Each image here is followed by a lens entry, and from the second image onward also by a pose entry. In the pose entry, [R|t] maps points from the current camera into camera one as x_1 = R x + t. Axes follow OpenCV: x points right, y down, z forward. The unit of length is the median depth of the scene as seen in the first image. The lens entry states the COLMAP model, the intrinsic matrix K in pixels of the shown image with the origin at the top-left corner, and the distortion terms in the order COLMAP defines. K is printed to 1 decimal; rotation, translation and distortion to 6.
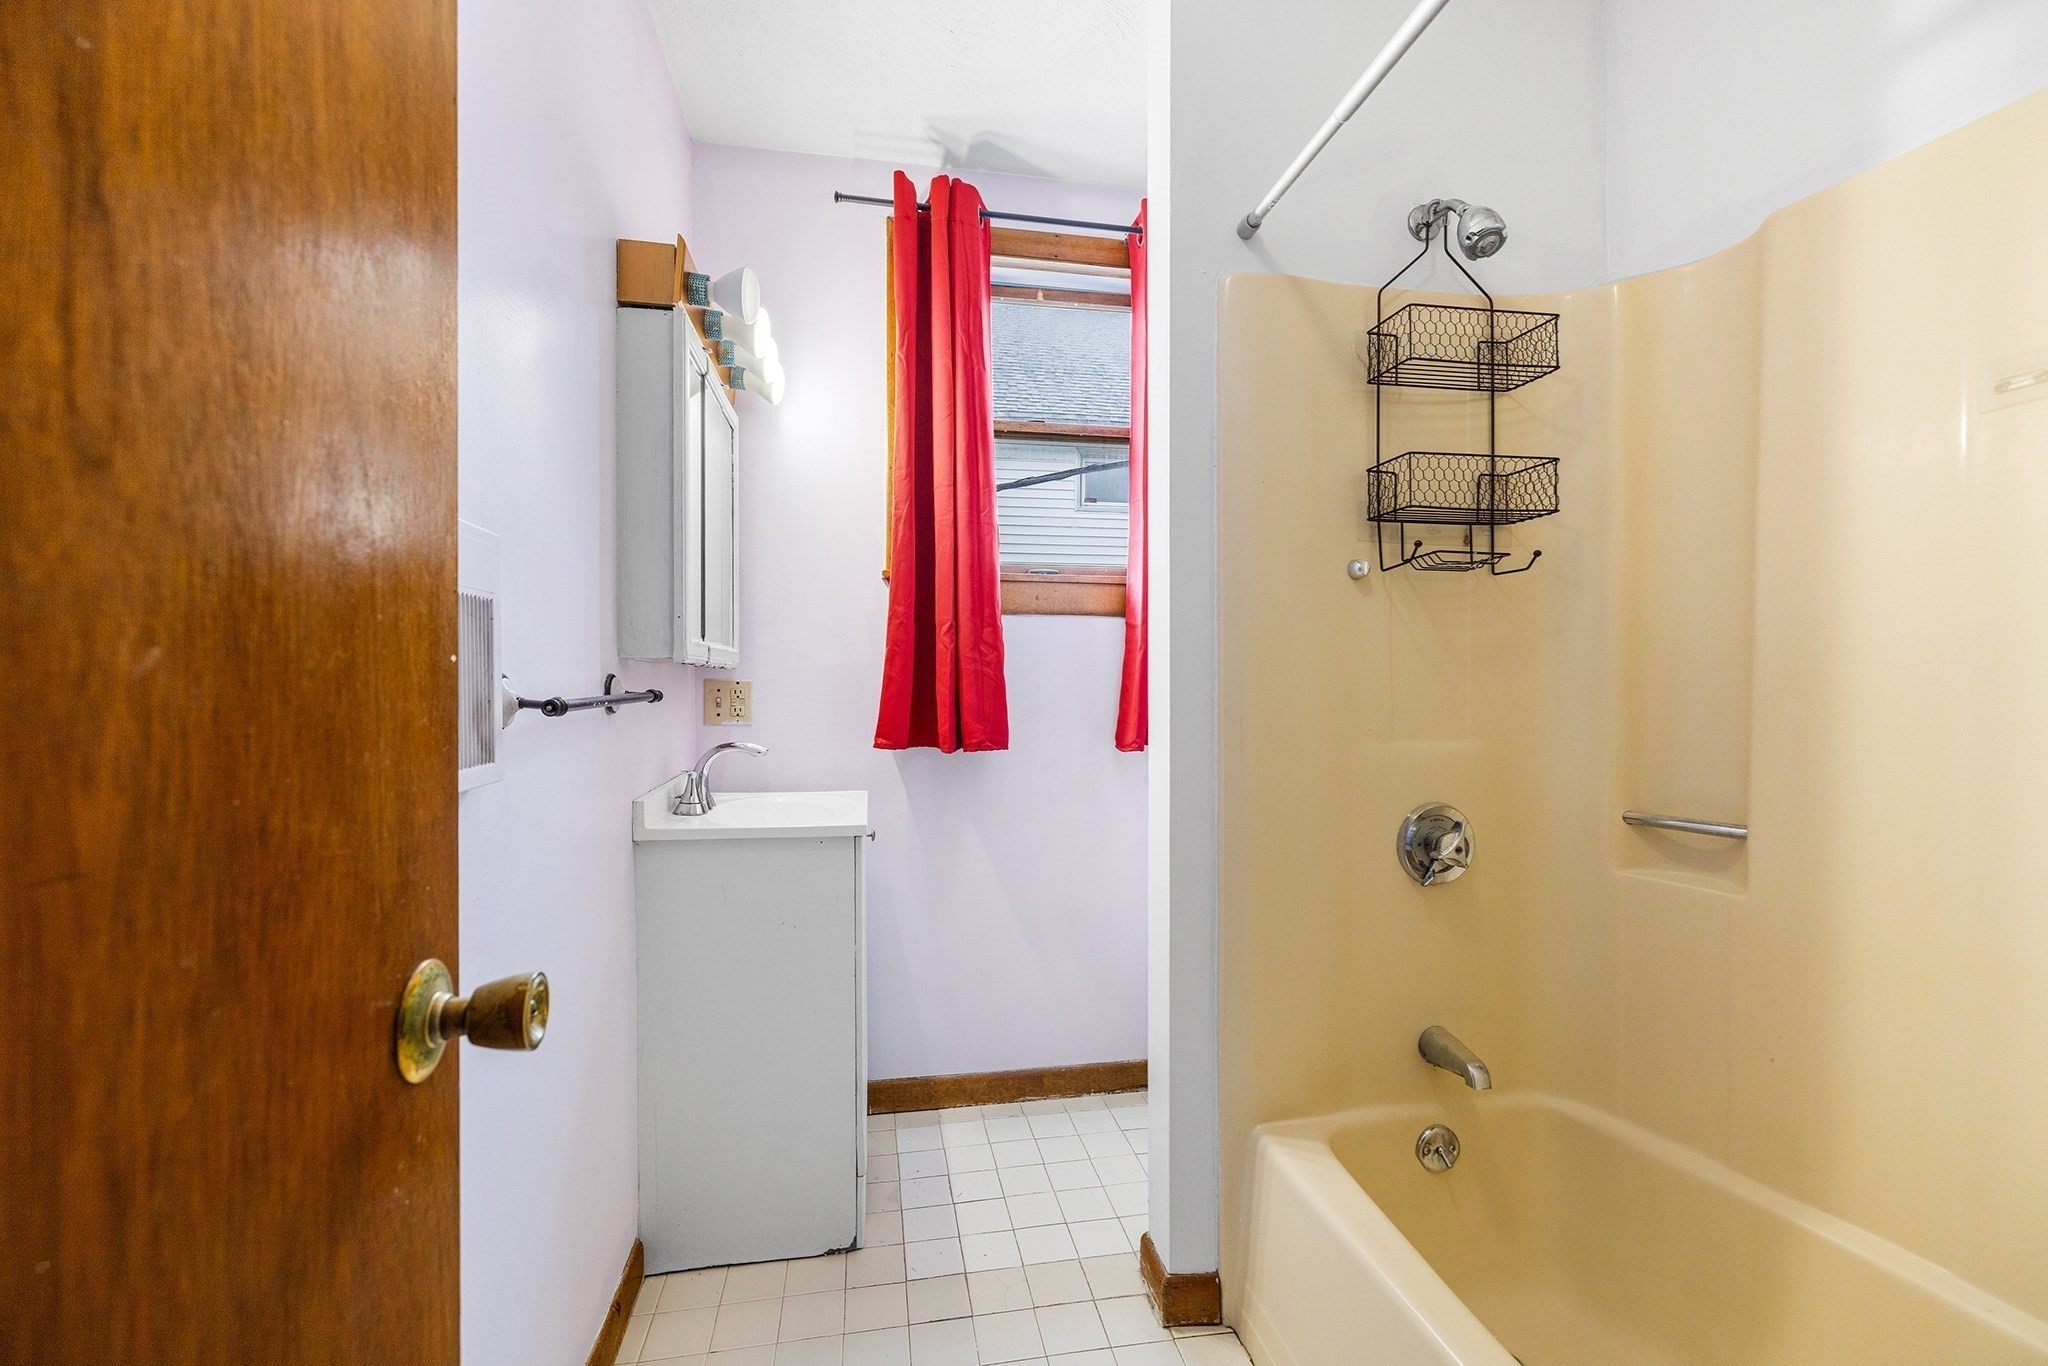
lens RADIAL K [[867.7, 0, 1030.1], [0, 867.7, 680.6], [0, 0, 1]] dist [0.000580, 0.000155]
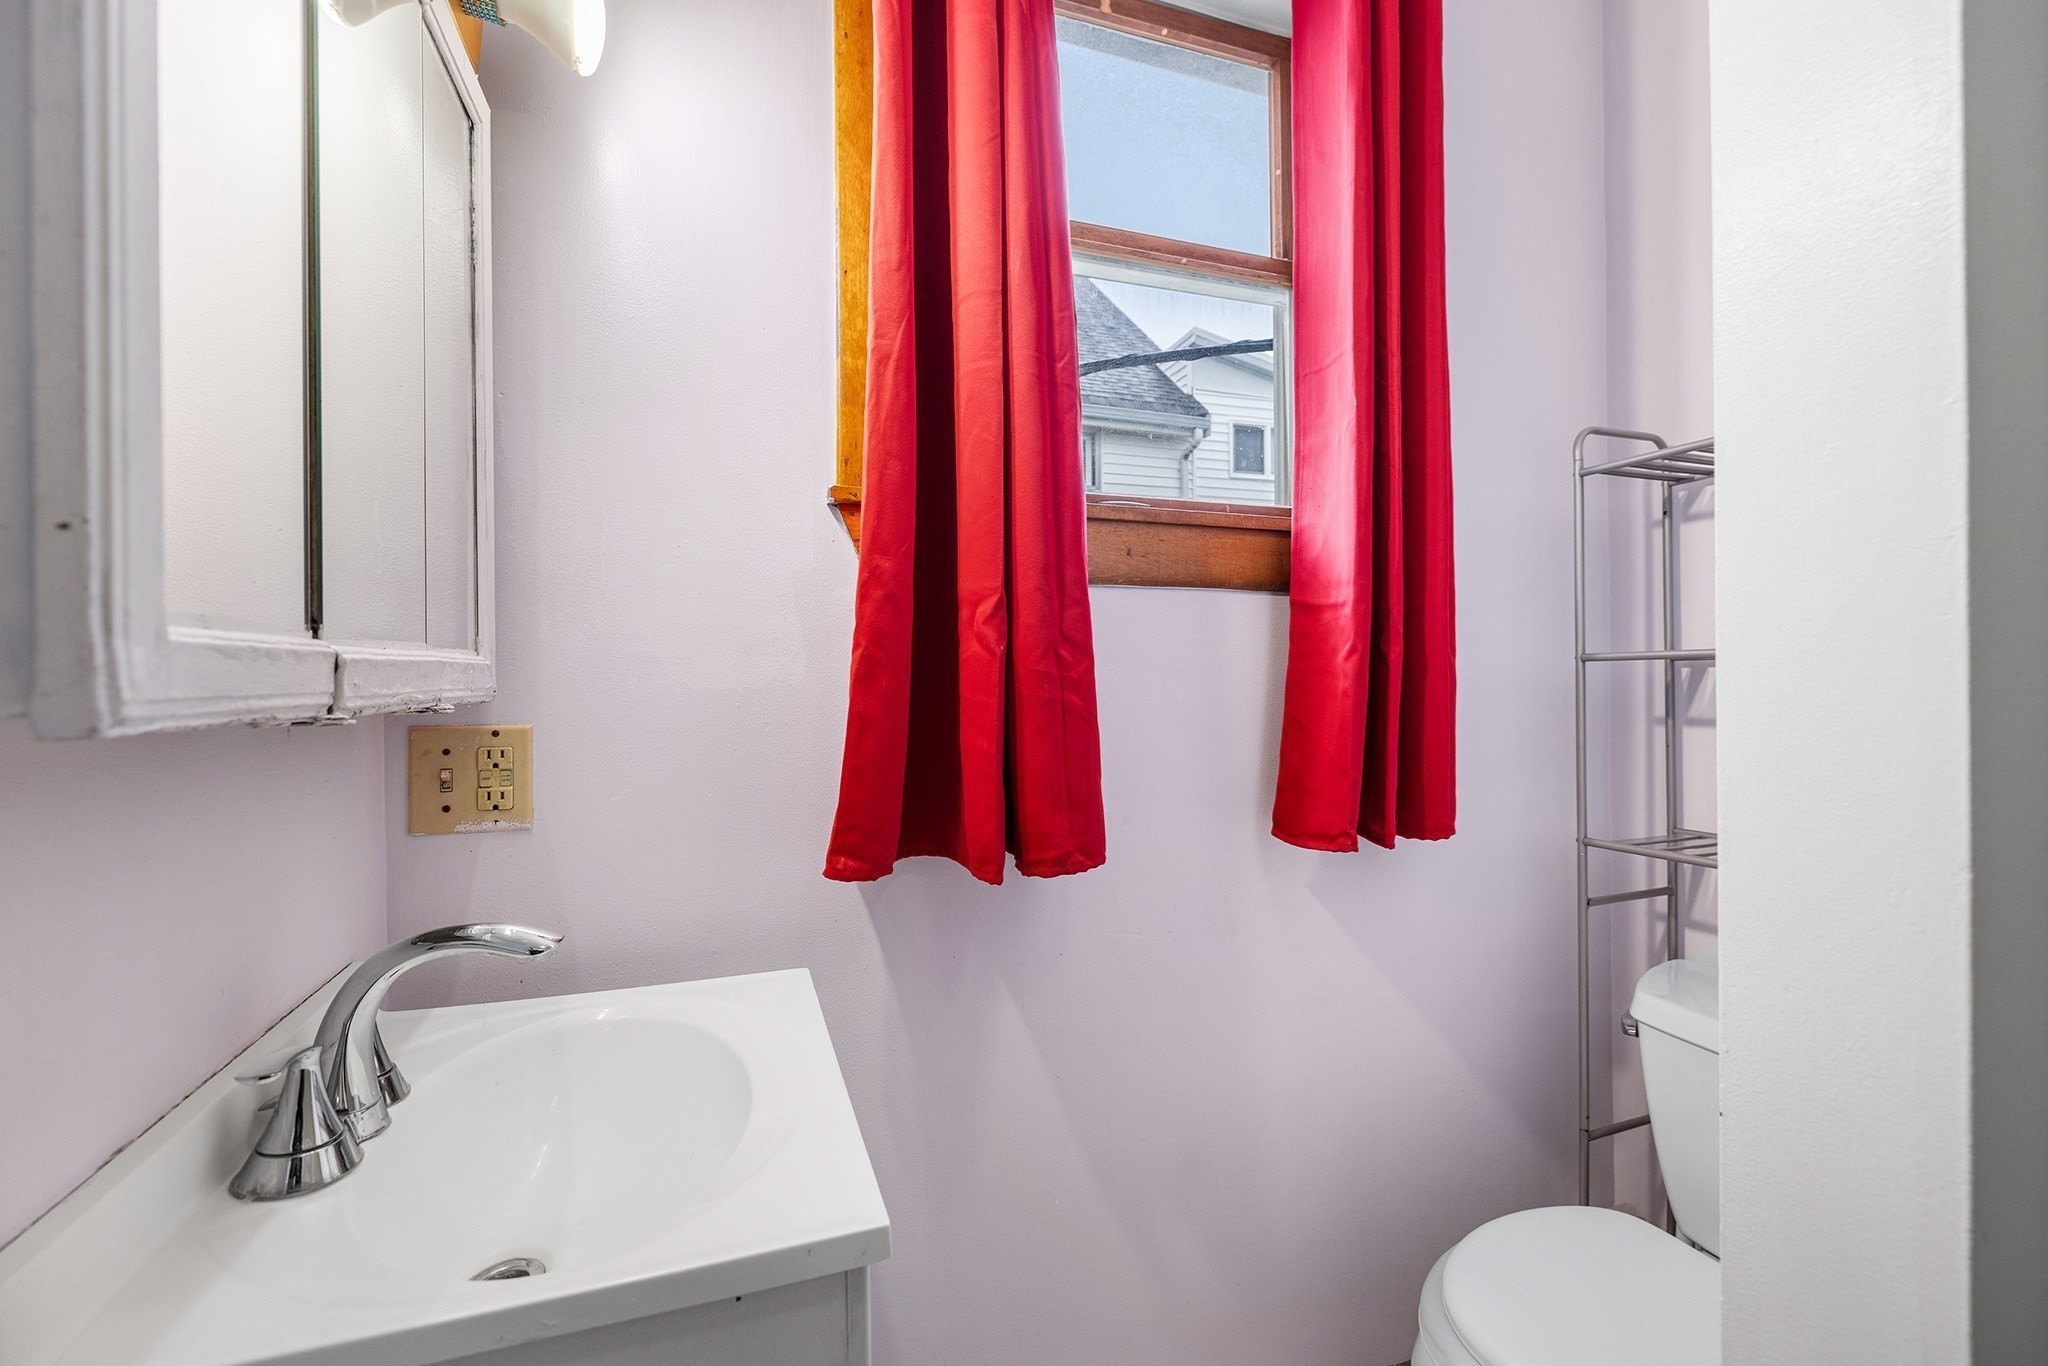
lens RADIAL K [[867.7, 0, 1015.6], [0, 867.7, 675.6], [0, 0, 1]] dist [0.000580, 0.000155]
pose [[0.987581, -0.006093, 0.156994, -0.153039], [0.006077, 0.999981, 0.000583, -0.025571], [-0.156994, 0.000379, 0.987599, 0.547597]]
